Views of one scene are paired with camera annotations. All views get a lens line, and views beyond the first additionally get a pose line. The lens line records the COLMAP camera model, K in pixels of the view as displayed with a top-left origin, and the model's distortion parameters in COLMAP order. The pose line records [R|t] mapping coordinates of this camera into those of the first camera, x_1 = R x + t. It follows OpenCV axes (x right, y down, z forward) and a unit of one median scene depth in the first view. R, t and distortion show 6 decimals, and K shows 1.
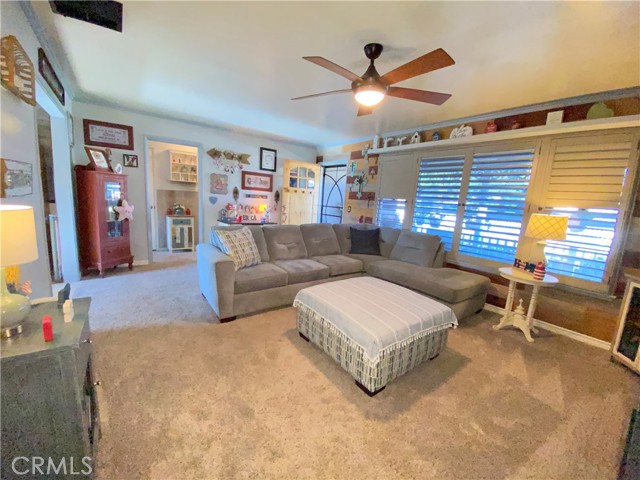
lens RADIAL K [[256.3, 0, 320.9], [0, 256.3, 236.3], [0, 0, 1]] dist [0.002901, -0.006693]
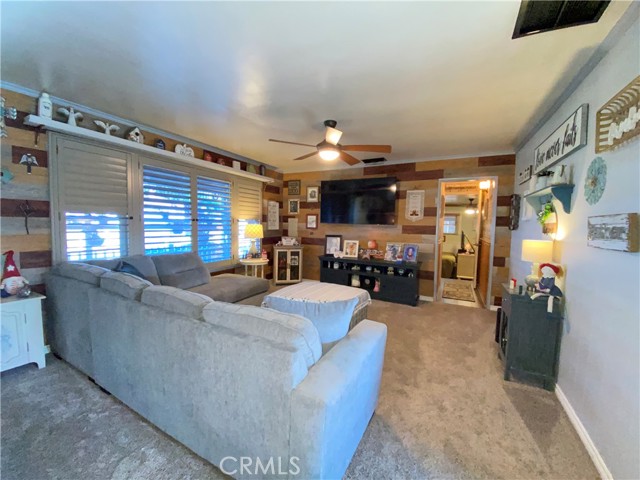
lens RADIAL K [[256.3, 0, 320.1], [0, 256.3, 240.3], [0, 0, 1]] dist [0.002901, -0.006693]
pose [[-0.405276, -0.121660, 0.906063, -0.587035], [0.095135, 0.980112, 0.174156, -0.155086], [-0.909231, 0.156779, -0.385642, 0.839624]]
